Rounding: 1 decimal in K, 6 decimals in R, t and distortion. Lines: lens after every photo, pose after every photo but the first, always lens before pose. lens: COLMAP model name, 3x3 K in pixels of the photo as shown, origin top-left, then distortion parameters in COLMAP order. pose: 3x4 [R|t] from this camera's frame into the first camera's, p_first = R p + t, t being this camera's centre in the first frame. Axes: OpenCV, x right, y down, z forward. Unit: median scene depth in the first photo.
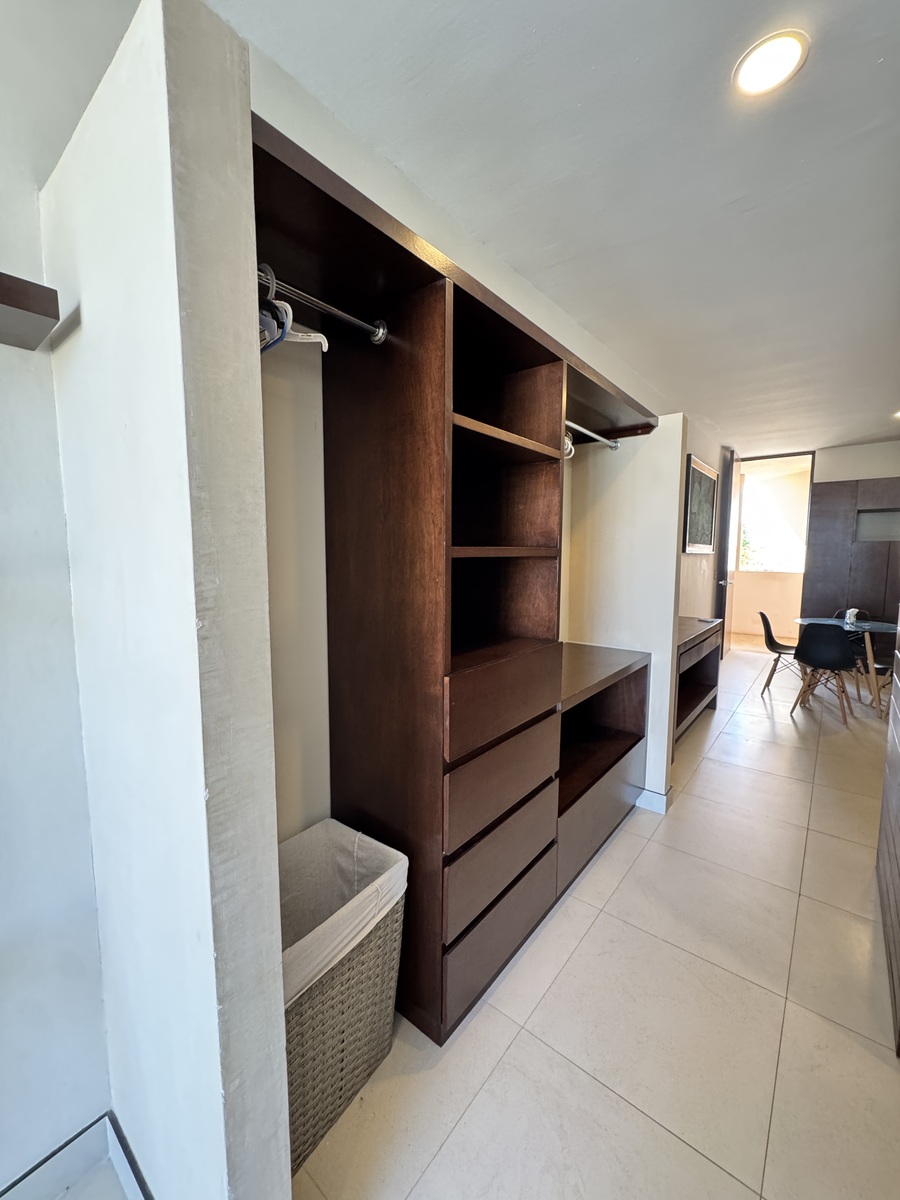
lens RADIAL K [[474.5, 0, 446.9], [0, 474.5, 598.9], [0, 0, 1]] dist [0.000800, -0.006065]
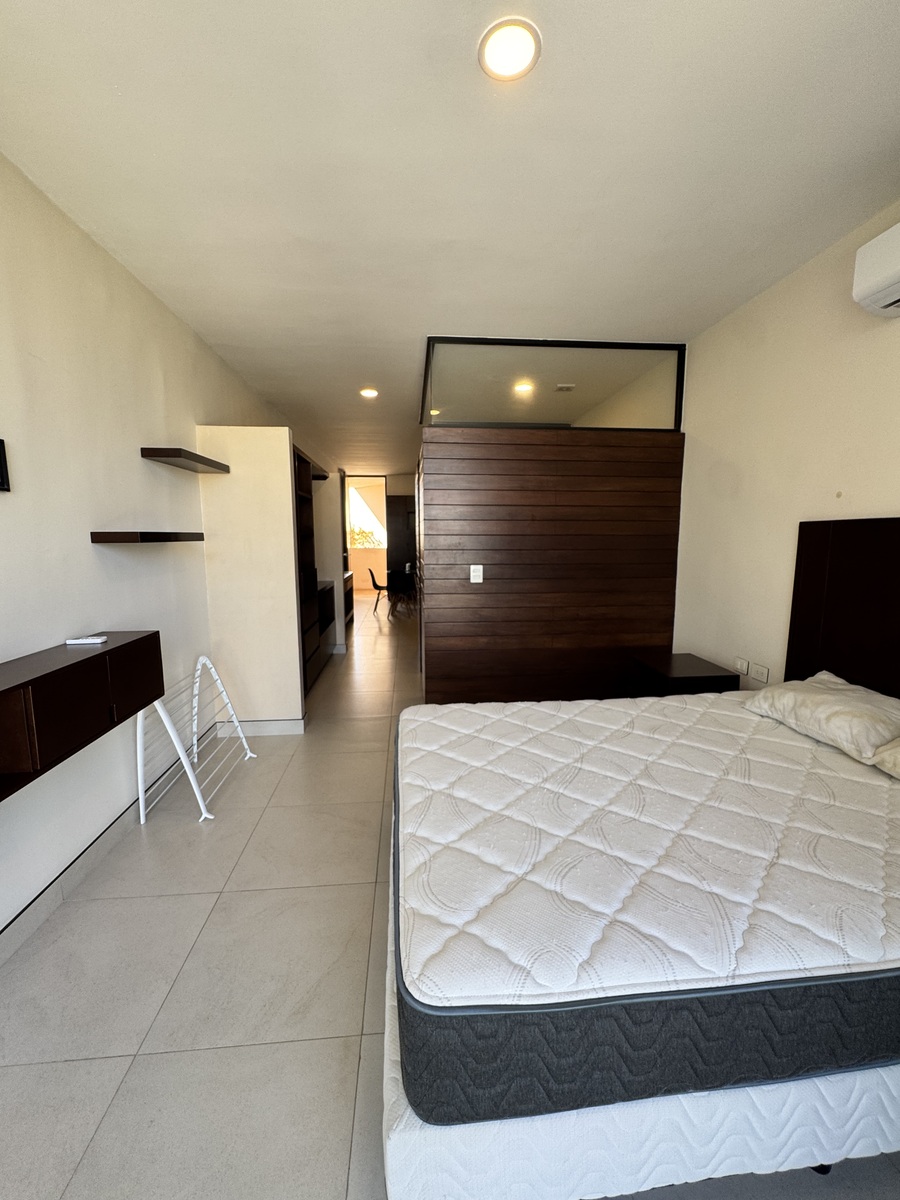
lens RADIAL K [[474.5, 0, 446.9], [0, 474.5, 598.9], [0, 0, 1]] dist [0.000800, -0.006065]
pose [[0.715253, -0.093480, 0.692585, -0.369887], [0.071112, 0.995605, 0.060940, 0.051834], [-0.695238, 0.005664, 0.718757, -0.478589]]
